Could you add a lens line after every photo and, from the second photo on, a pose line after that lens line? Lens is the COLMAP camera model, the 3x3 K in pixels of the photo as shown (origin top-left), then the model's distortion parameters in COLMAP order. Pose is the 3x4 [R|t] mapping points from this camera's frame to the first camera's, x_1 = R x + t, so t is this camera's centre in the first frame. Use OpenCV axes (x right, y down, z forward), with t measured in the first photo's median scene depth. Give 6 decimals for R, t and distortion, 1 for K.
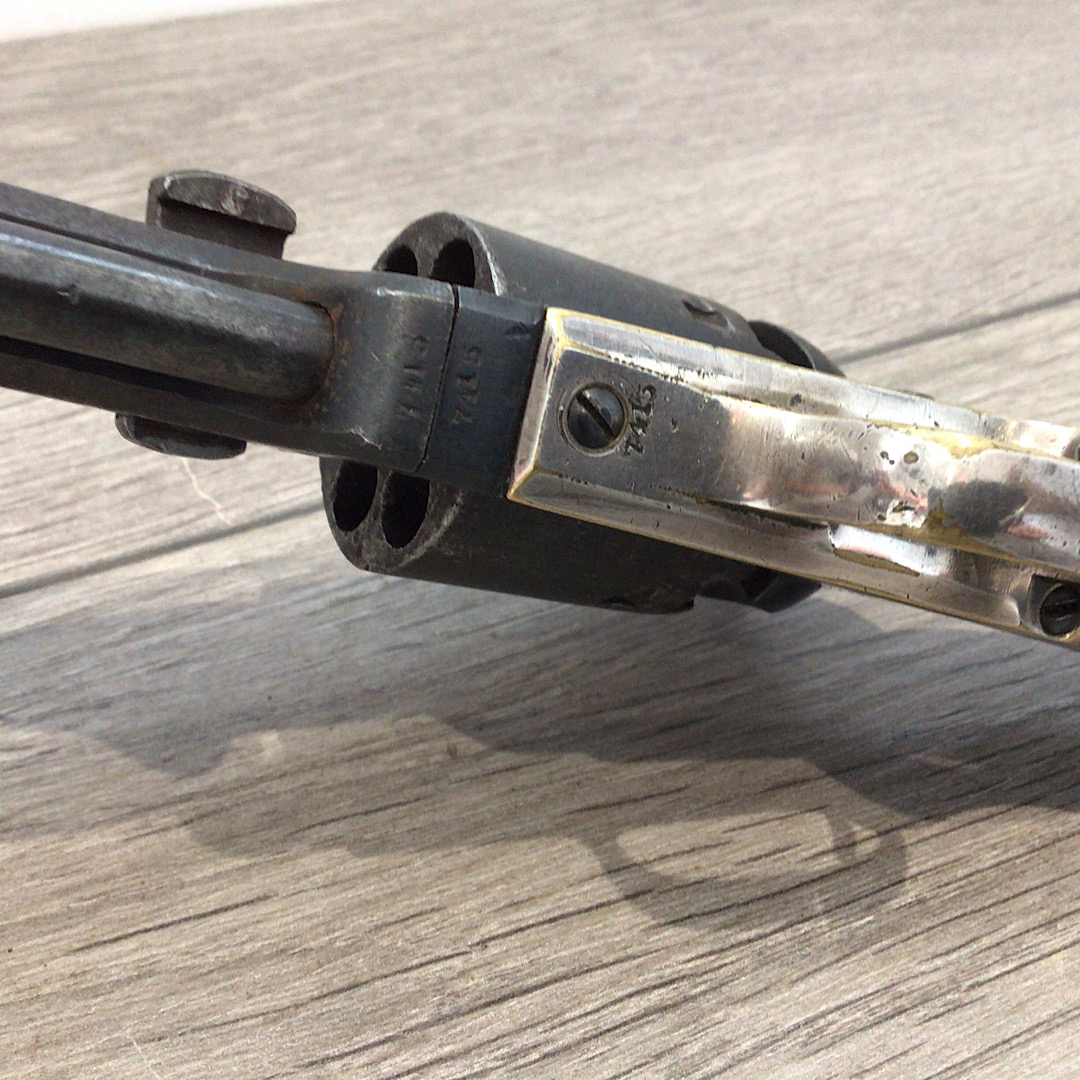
lens RADIAL K [[1345.6, 0, 544.7], [0, 1345.6, 535.6], [0, 0, 1]] dist [0.152949, -0.441444]
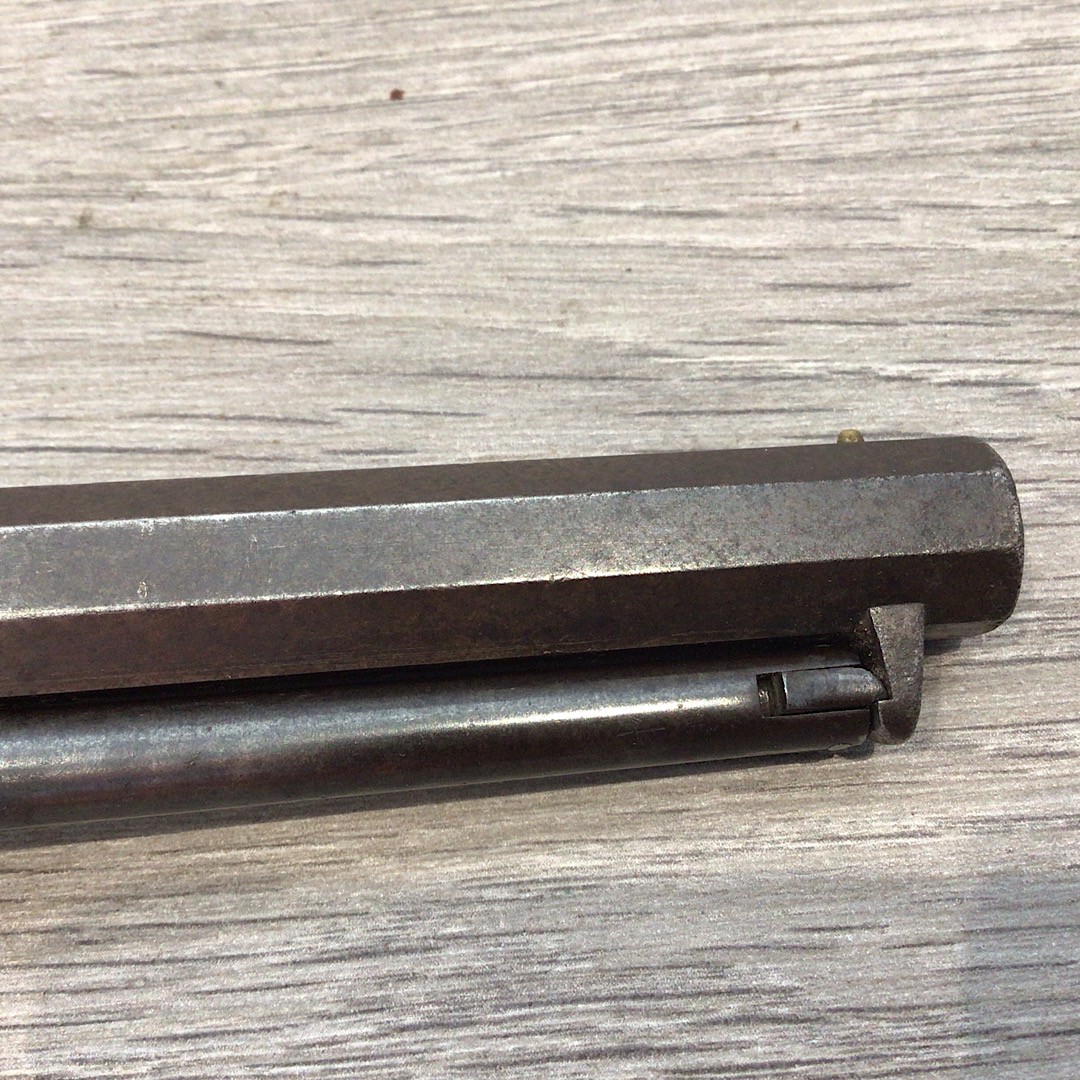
lens RADIAL K [[1345.6, 0, 544.7], [0, 1345.6, 535.6], [0, 0, 1]] dist [0.152949, -0.441444]
pose [[0.923544, 0.310395, -0.225213, 0.406028], [-0.190514, 0.881028, 0.433007, -0.074952], [0.332822, -0.356995, 0.872802, 0.294340]]
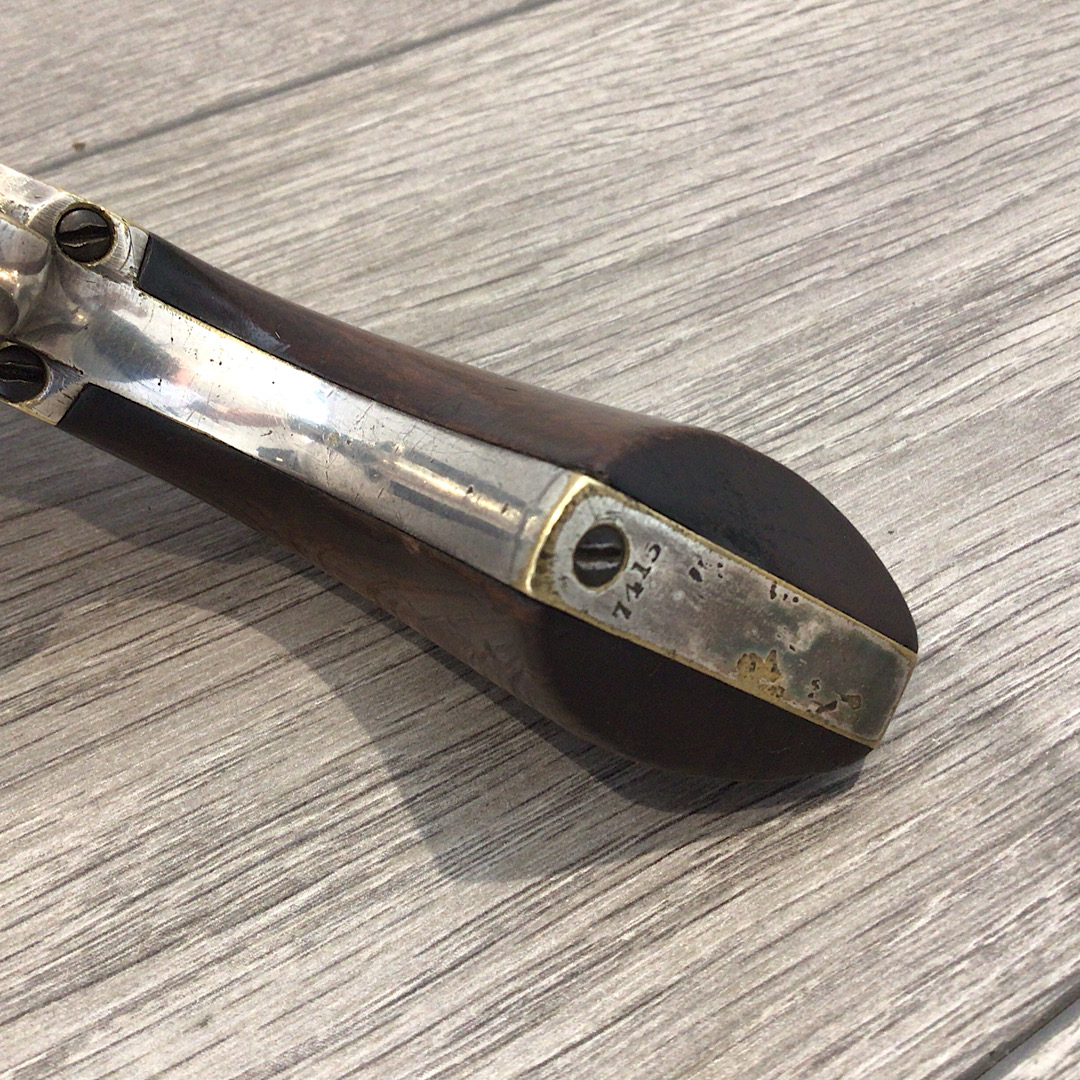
lens RADIAL K [[1345.6, 0, 544.7], [0, 1345.6, 535.6], [0, 0, 1]] dist [0.152949, -0.441444]
pose [[0.992944, -0.118396, 0.006663, 0.534846], [0.116505, 0.984474, 0.131292, 0.102868], [-0.022104, -0.129589, 0.991321, -0.036277]]
